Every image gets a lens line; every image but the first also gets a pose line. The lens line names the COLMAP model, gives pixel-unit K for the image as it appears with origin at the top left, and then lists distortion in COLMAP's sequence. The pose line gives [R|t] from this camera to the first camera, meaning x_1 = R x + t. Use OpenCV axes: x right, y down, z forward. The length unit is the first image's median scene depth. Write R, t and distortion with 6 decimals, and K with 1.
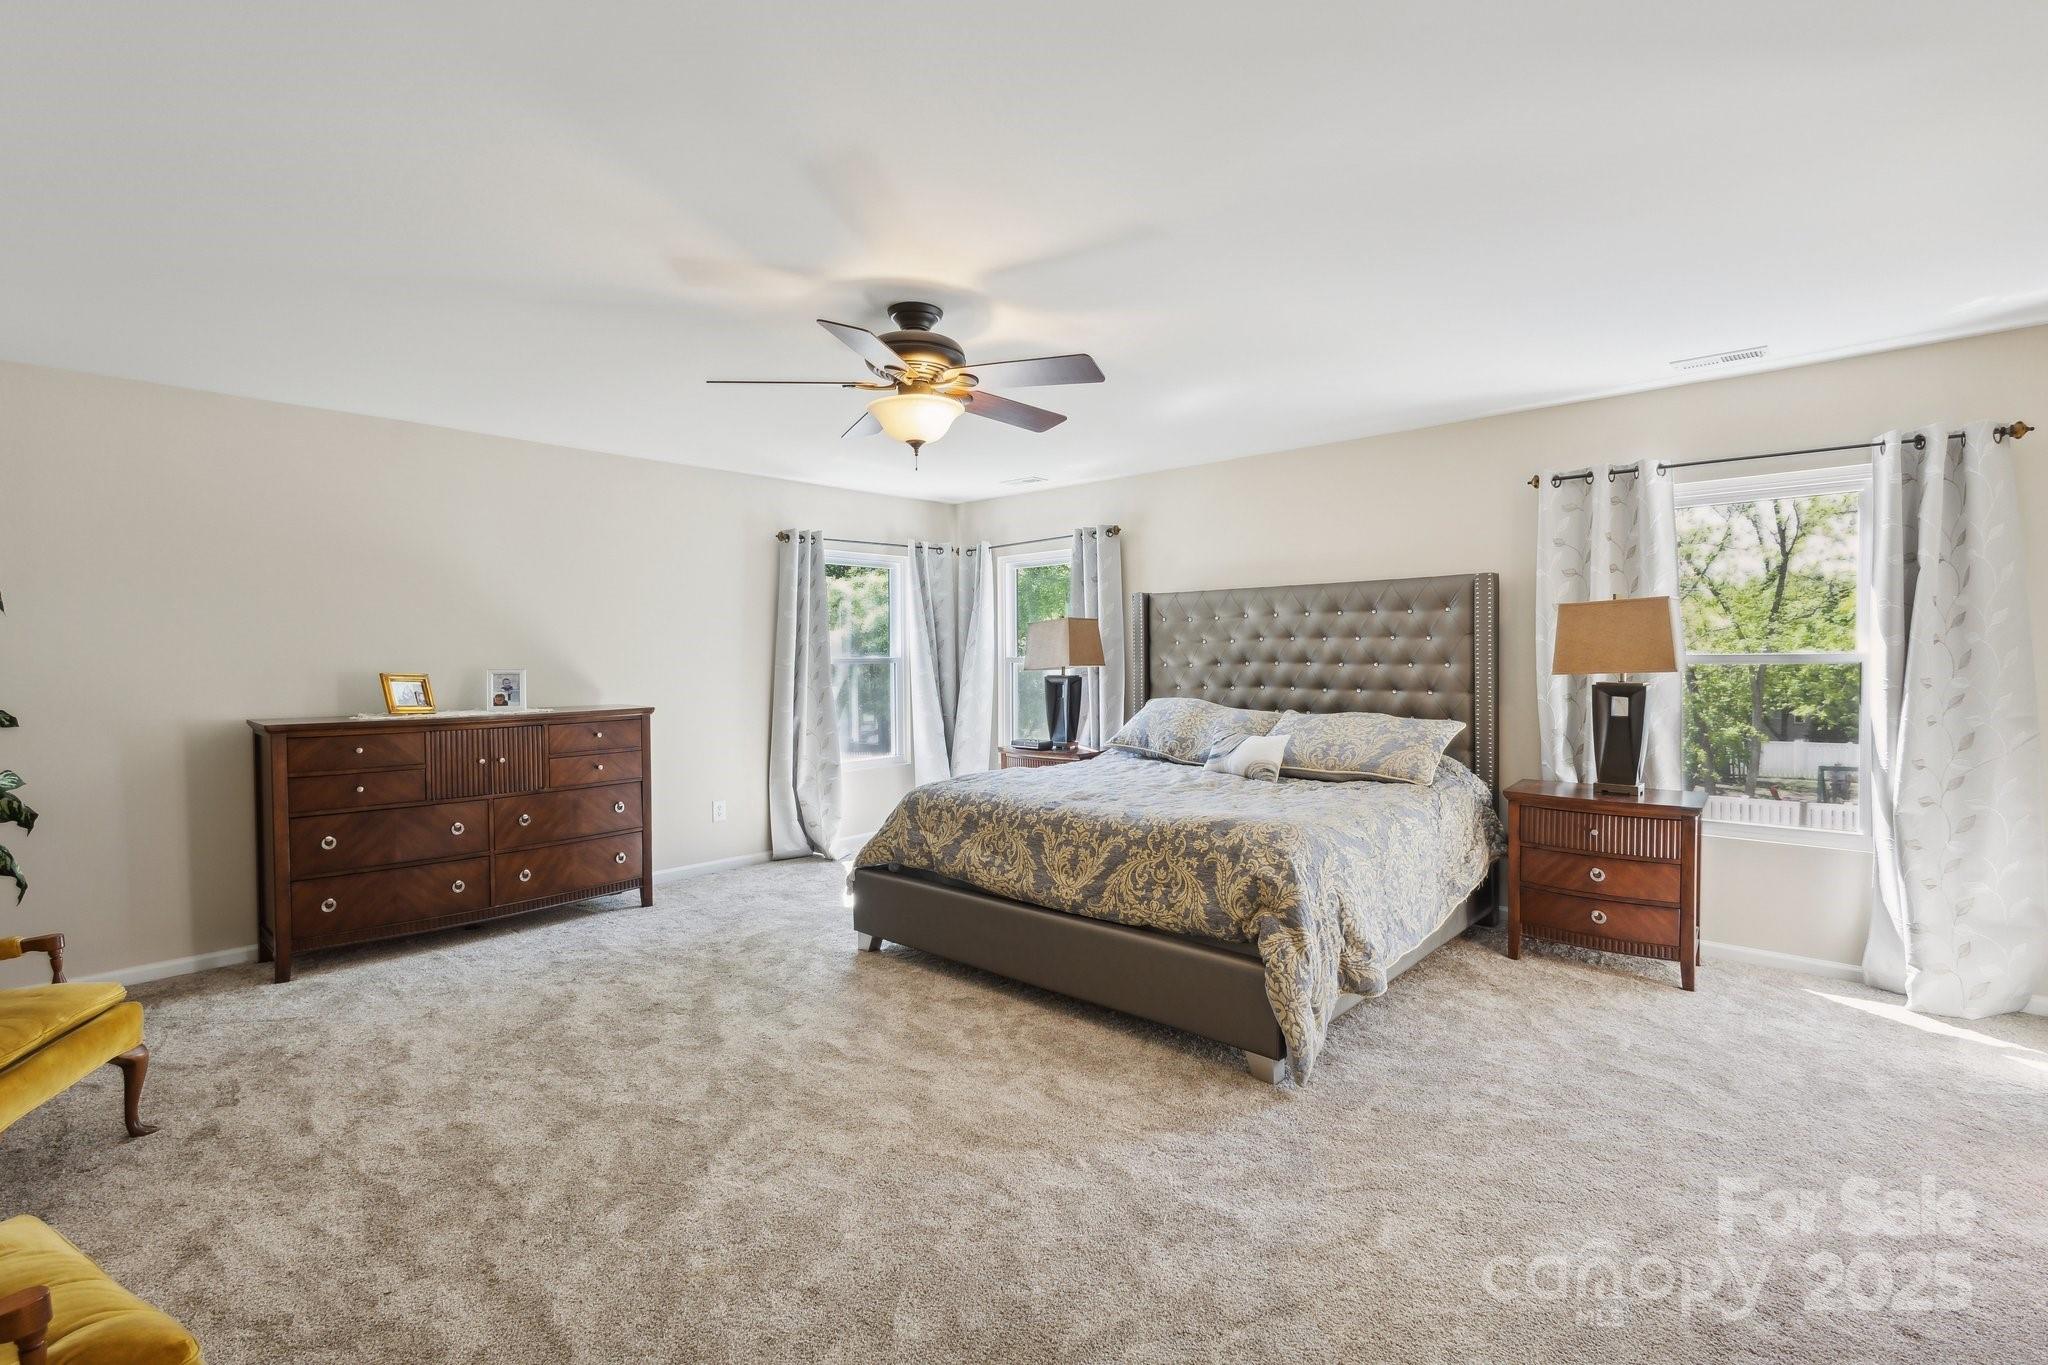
lens RADIAL K [[943.6, 0, 1035.9], [0, 943.6, 667.6], [0, 0, 1]] dist [0.002611, -0.000146]
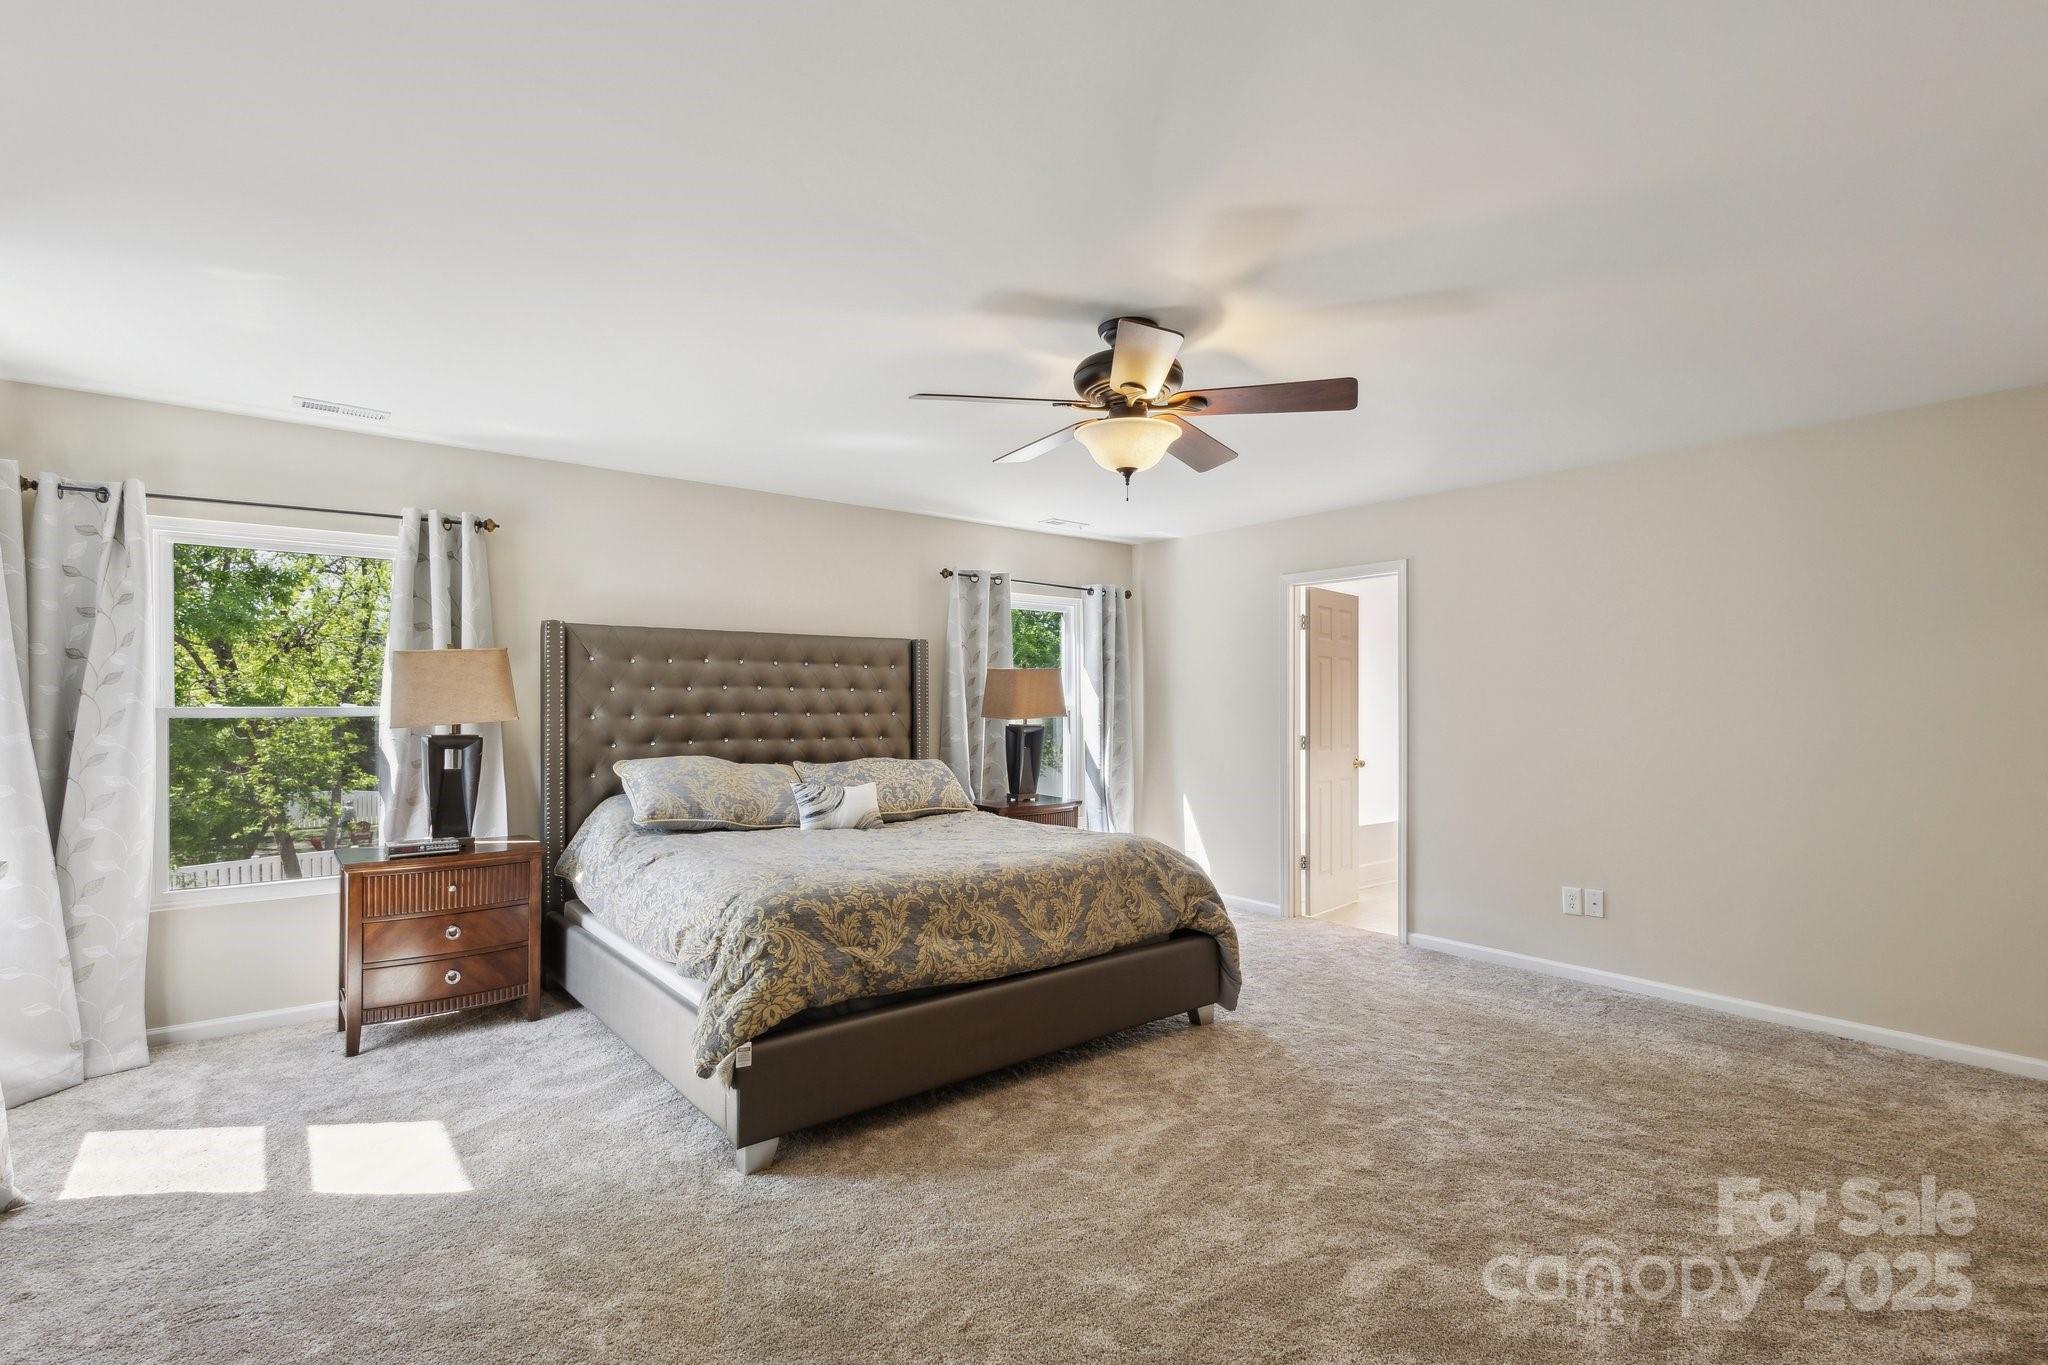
lens RADIAL K [[943.6, 0, 1037.1], [0, 943.6, 701.7], [0, 0, 1]] dist [0.002611, -0.000146]
pose [[0.159722, 0.005093, 0.987149, -0.861269], [0.009255, 0.999935, -0.006656, -0.009912], [-0.987119, 0.010199, 0.159664, 0.780481]]
